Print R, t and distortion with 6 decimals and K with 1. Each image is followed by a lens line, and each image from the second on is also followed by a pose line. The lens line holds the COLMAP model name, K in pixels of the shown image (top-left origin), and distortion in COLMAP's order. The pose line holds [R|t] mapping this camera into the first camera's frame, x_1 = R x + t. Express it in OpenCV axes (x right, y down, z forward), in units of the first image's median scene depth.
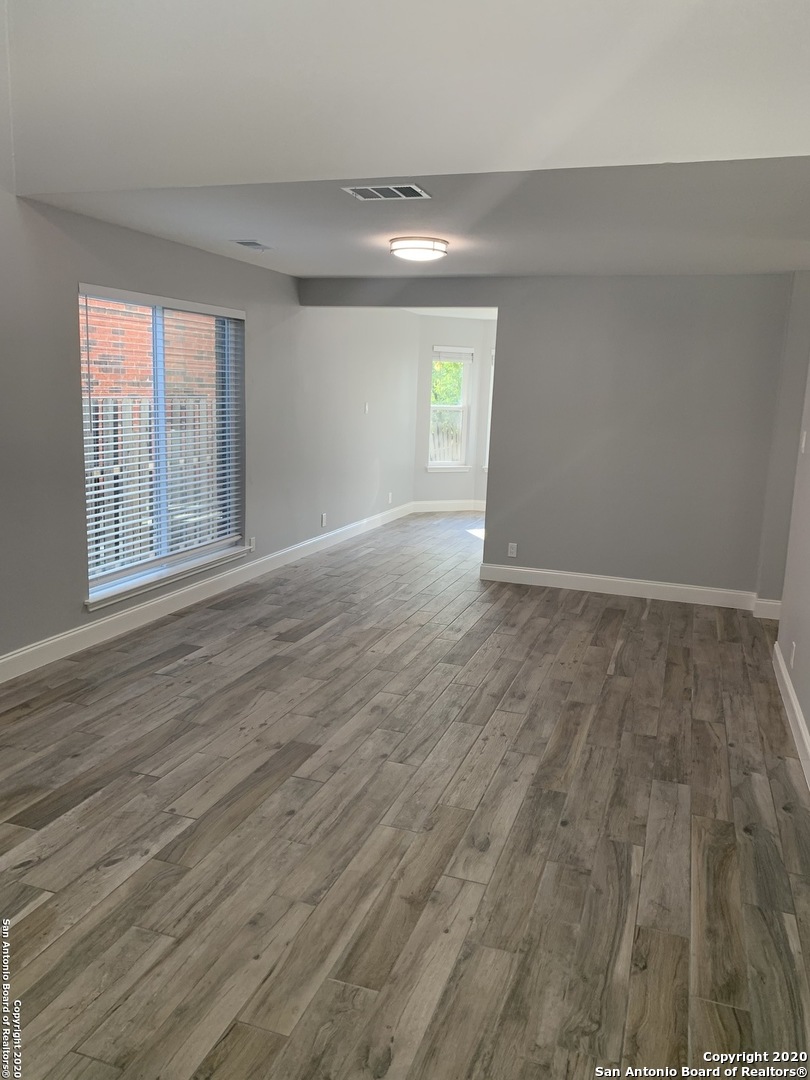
lens RADIAL K [[826.5, 0, 406.4], [0, 826.5, 542.0], [0, 0, 1]] dist [0.035149, -0.035886]
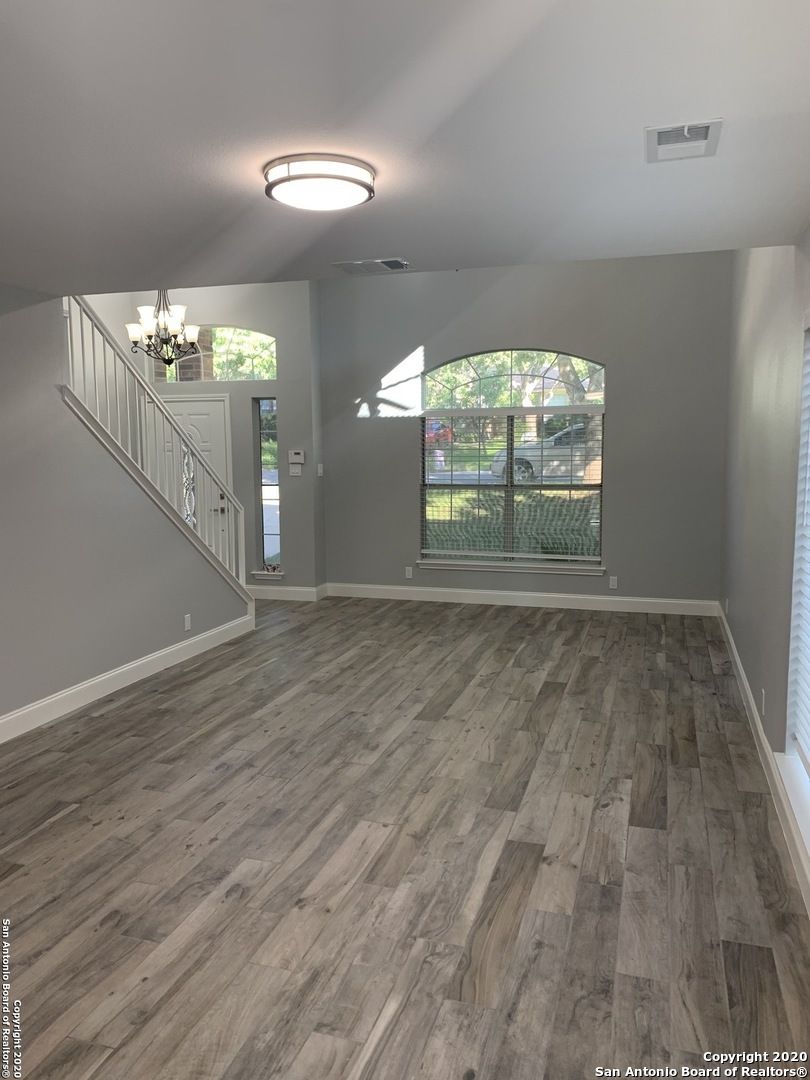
lens RADIAL K [[826.5, 0, 405.6], [0, 826.5, 537.4], [0, 0, 1]] dist [0.035149, -0.035886]
pose [[-0.998989, -0.026471, -0.036325, -0.031442], [-0.035957, 0.955586, 0.292512, -0.368276], [0.026969, 0.293522, -0.955572, 1.943349]]
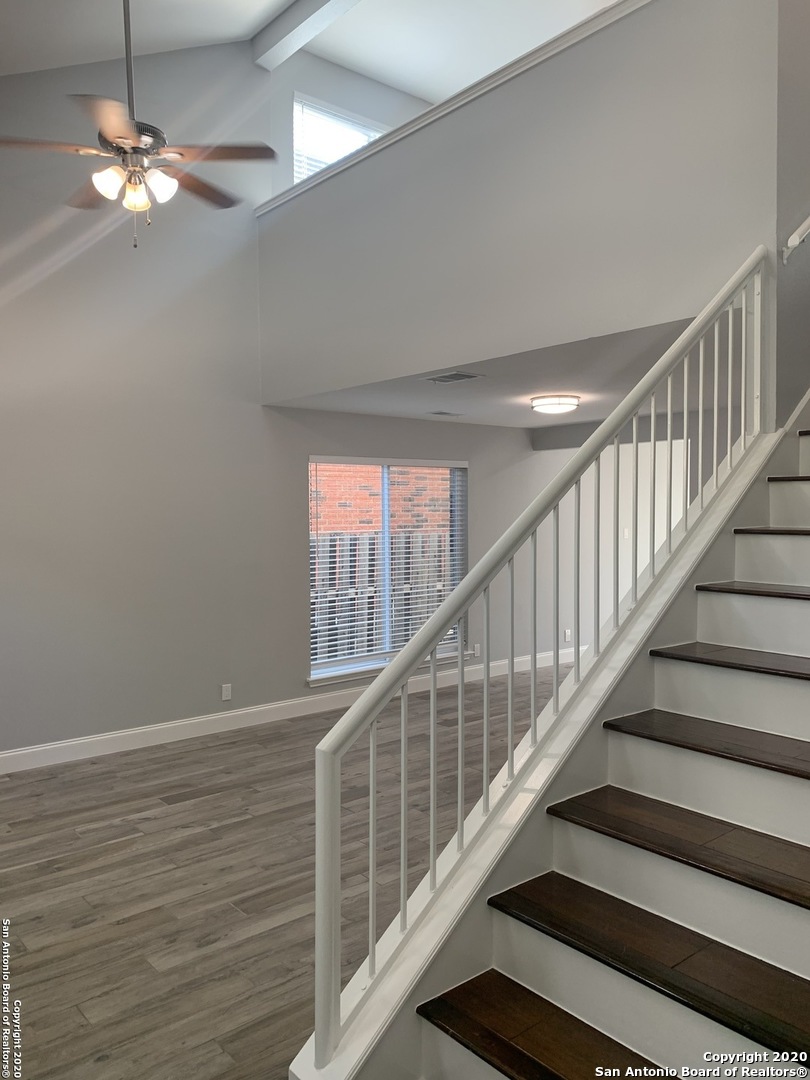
lens RADIAL K [[826.5, 0, 402.5], [0, 826.5, 537.4], [0, 0, 1]] dist [0.035149, -0.035886]
pose [[0.859021, -0.022892, -0.511429, 0.543239], [-0.059144, 0.987873, -0.143560, 0.031342], [0.508513, 0.153569, 0.847249, -0.136843]]
